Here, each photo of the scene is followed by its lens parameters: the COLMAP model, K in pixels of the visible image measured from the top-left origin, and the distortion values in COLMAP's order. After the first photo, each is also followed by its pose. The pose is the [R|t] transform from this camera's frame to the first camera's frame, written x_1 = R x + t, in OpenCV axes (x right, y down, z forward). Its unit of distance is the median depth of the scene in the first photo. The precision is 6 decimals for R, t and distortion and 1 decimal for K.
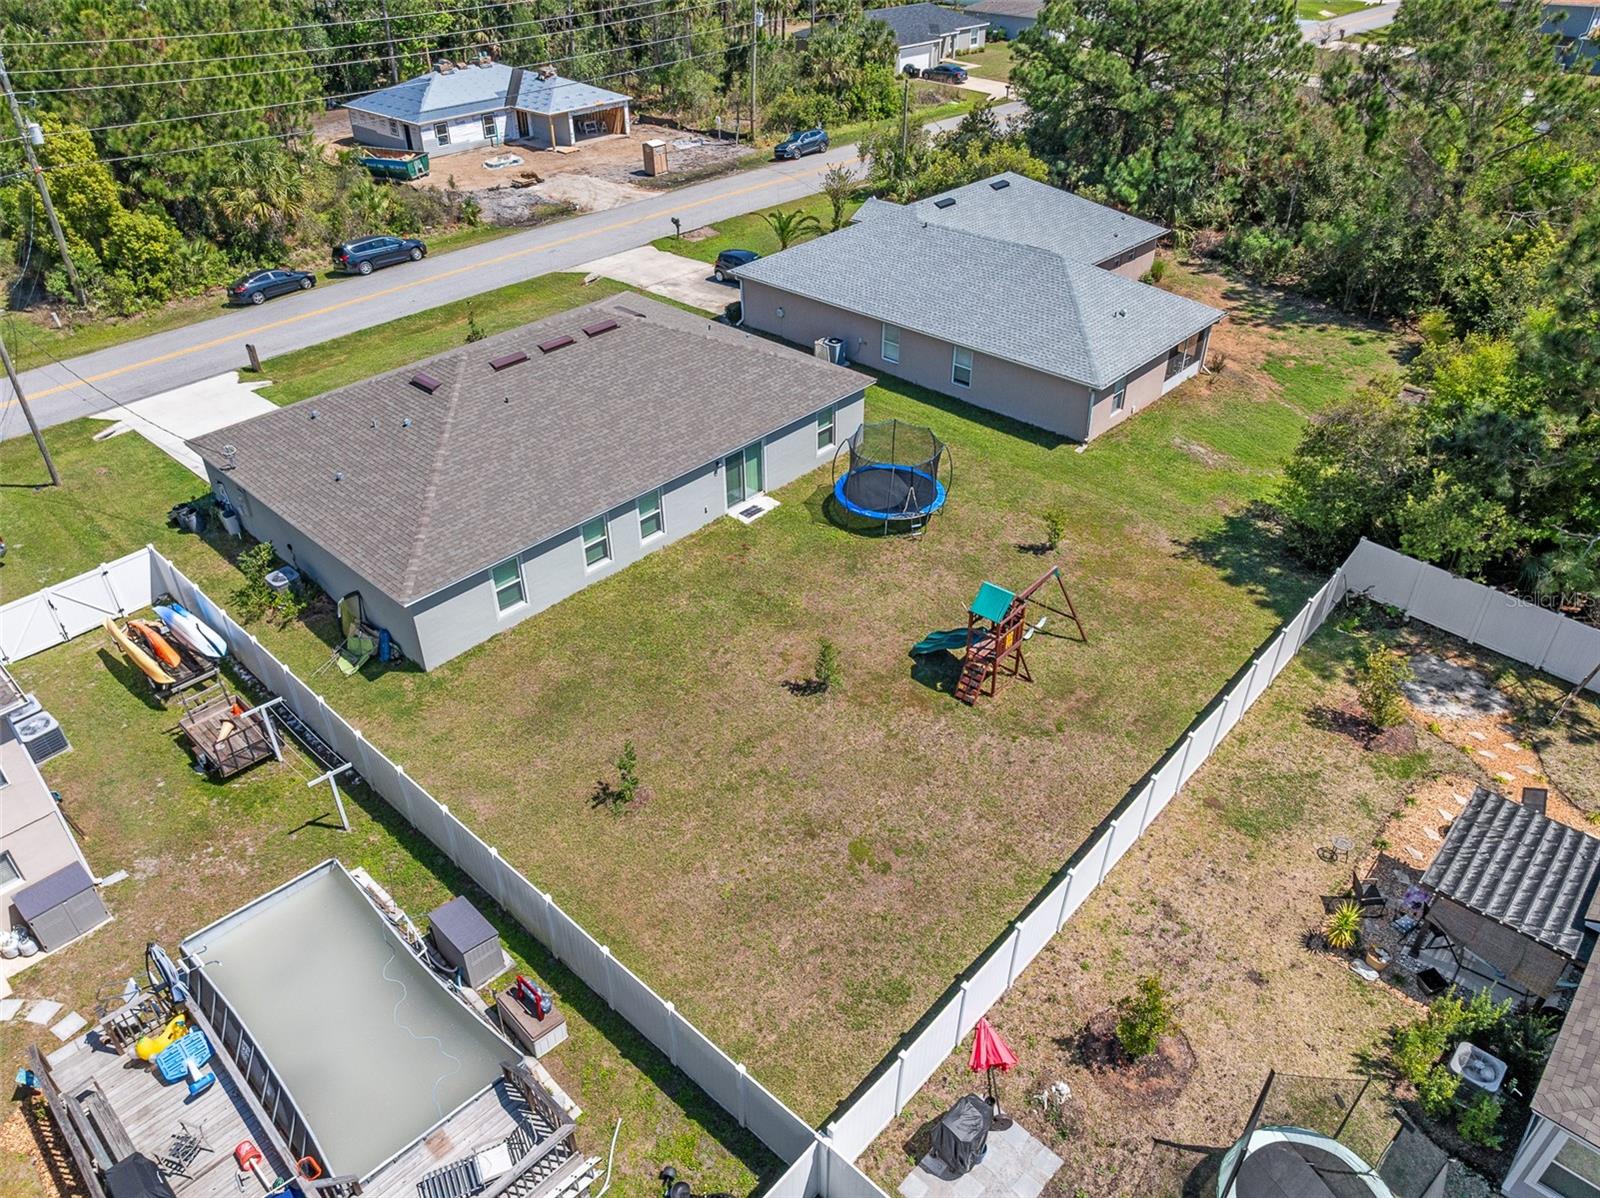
lens RADIAL K [[1119.6, 0, 800.0], [0, 1119.6, 599.0], [0, 0, 1]] dist [-0.034525, -0.004019]
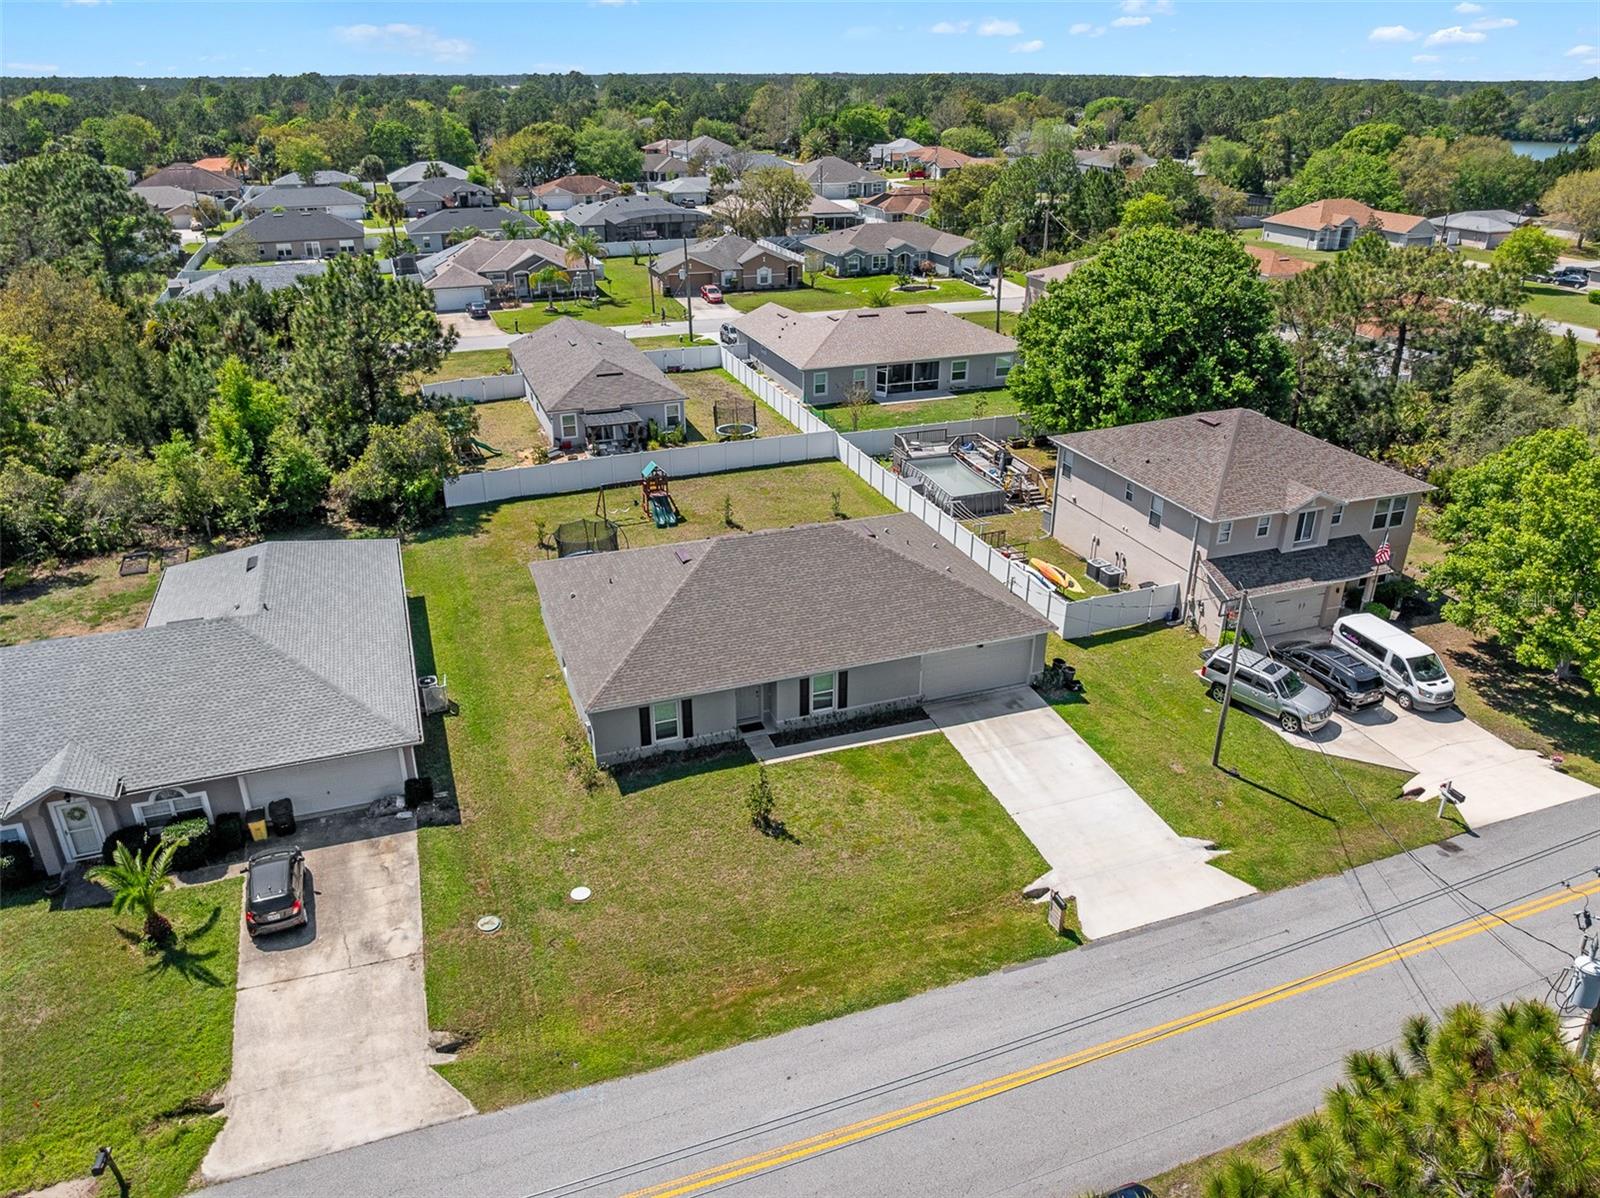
lens RADIAL K [[1119.6, 0, 800.0], [0, 1119.6, 599.0], [0, 0, 1]] dist [-0.034525, -0.004019]
pose [[-0.891761, -0.188535, 0.411359, -0.659609], [0.261188, 0.527887, 0.808156, -1.005187], [-0.369517, 0.828125, -0.421506, 1.309655]]
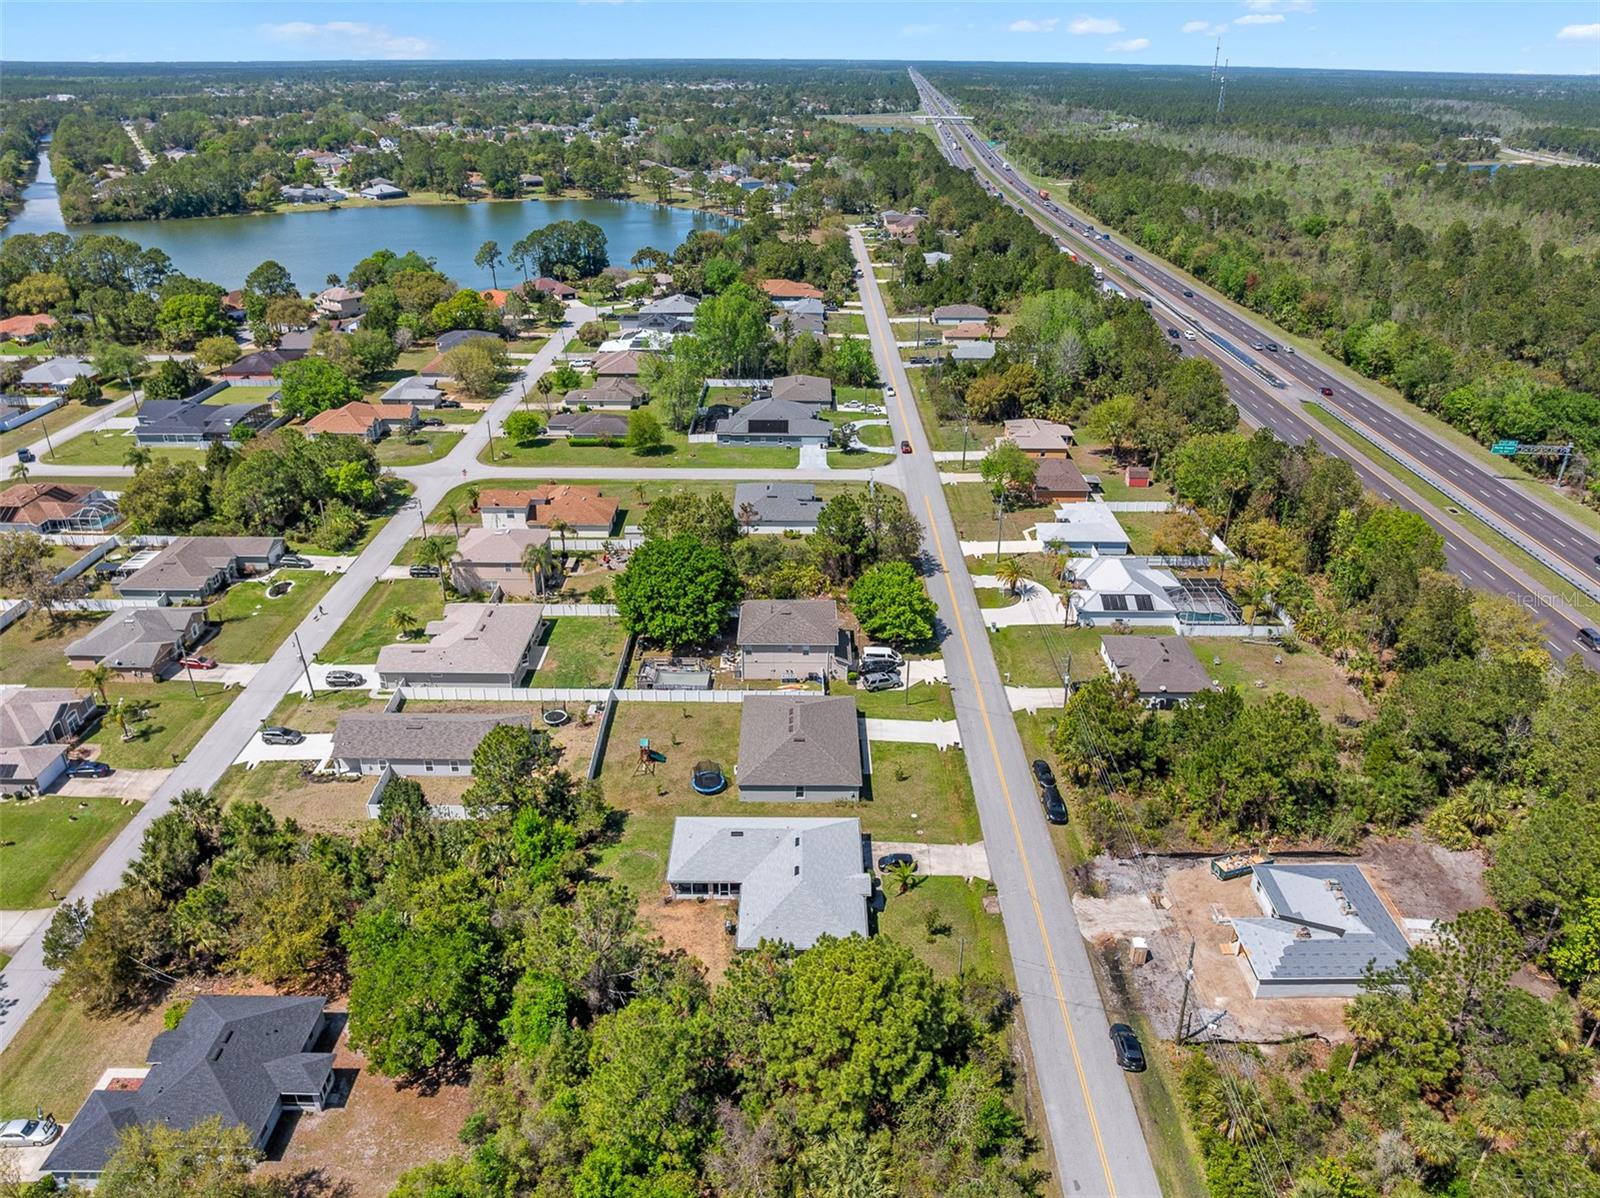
lens RADIAL K [[1119.6, 0, 800.0], [0, 1119.6, 599.0], [0, 0, 1]] dist [-0.034525, -0.004019]
pose [[-0.733484, 0.299205, -0.610310, 1.498252], [-0.389618, 0.550666, 0.738217, -2.536037], [0.556955, 0.779258, -0.287329, 1.427774]]
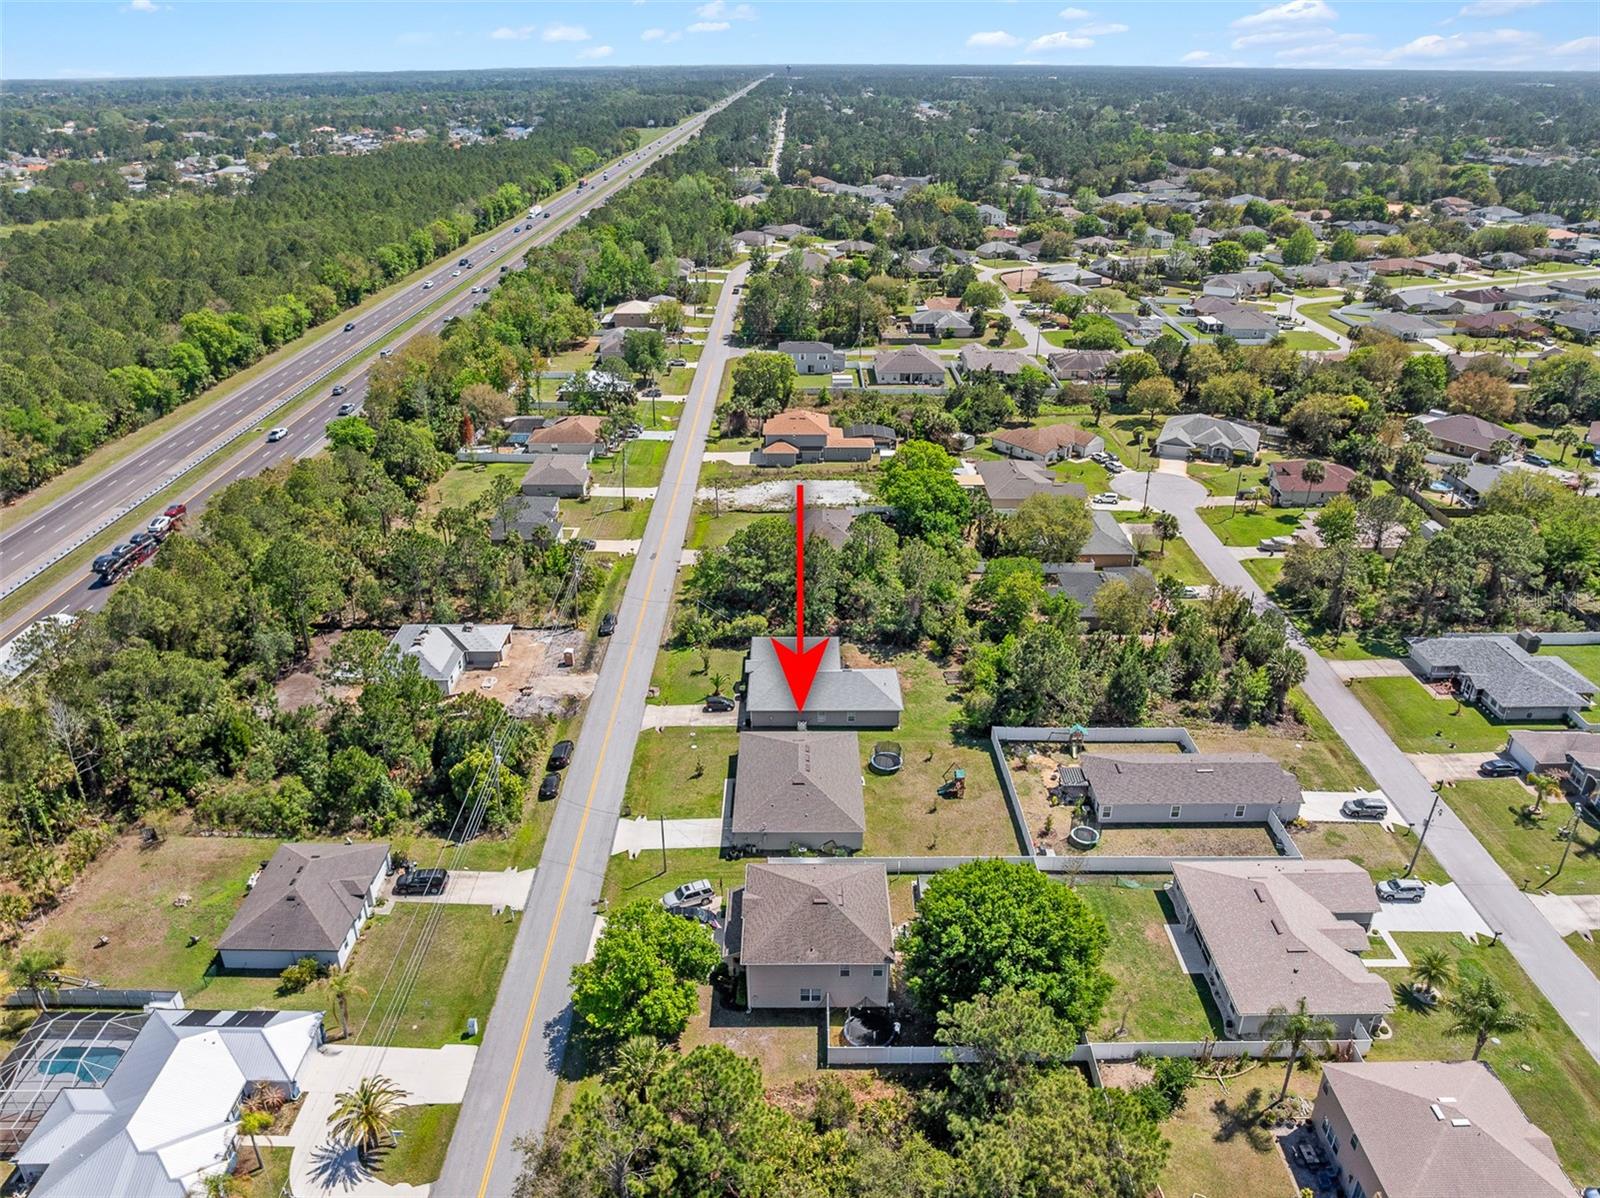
lens RADIAL K [[1119.6, 0, 800.0], [0, 1119.6, 599.0], [0, 0, 1]] dist [-0.034525, -0.004019]
pose [[0.729316, -0.292653, 0.618428, -1.796199], [0.386167, 0.922234, -0.018988, -0.507192], [-0.564778, 0.252664, 0.785612, -1.450307]]
